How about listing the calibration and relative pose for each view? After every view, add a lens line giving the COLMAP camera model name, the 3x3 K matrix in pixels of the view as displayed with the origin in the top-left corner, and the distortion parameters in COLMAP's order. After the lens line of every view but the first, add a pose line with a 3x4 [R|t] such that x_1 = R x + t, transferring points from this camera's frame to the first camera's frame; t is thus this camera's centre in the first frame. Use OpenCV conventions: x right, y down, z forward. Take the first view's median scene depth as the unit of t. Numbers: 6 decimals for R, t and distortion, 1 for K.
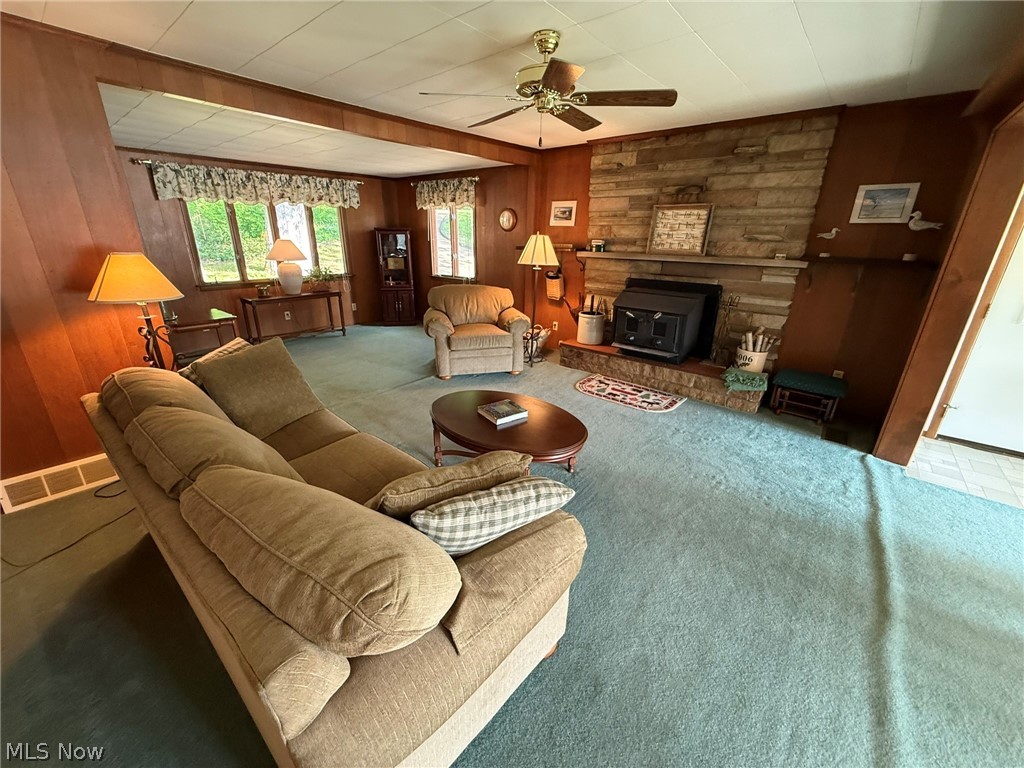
lens RADIAL K [[408.1, 0, 509.6], [0, 408.1, 384.1], [0, 0, 1]] dist [0.000816, -0.000711]
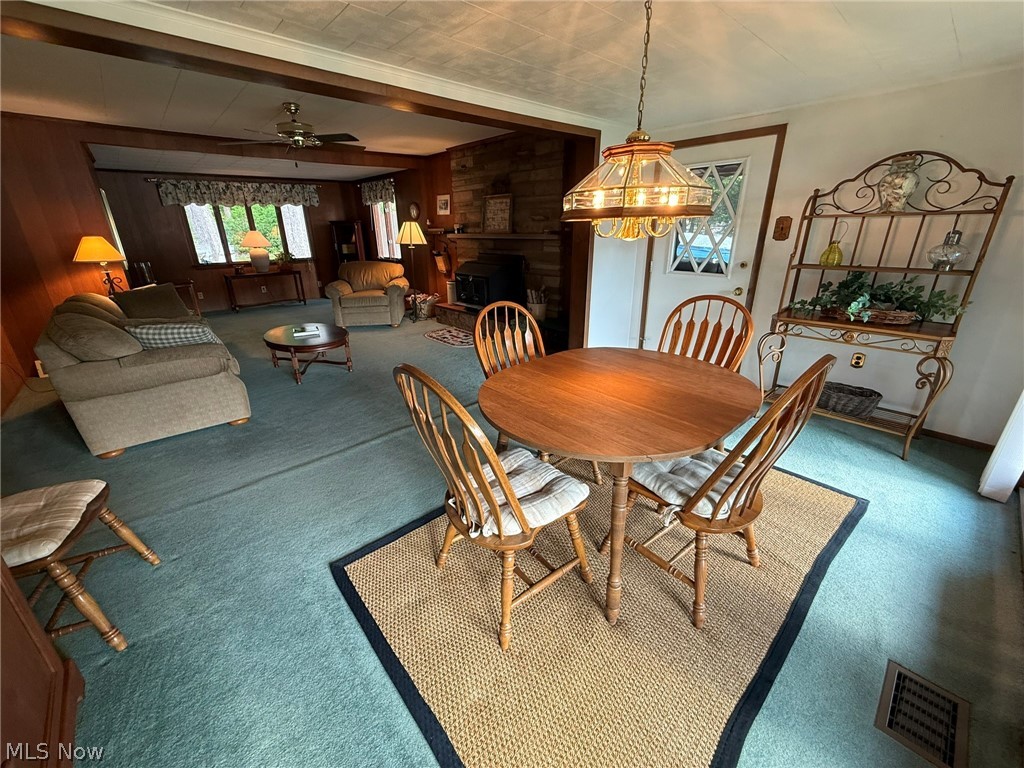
lens RADIAL K [[408.1, 0, 508.5], [0, 408.1, 383.1], [0, 0, 1]] dist [0.000816, -0.000711]
pose [[0.990304, 0.023542, -0.136906, 0.625540], [-0.021695, 0.999653, 0.014971, 0.144649], [0.137211, -0.011856, 0.990471, -0.305047]]
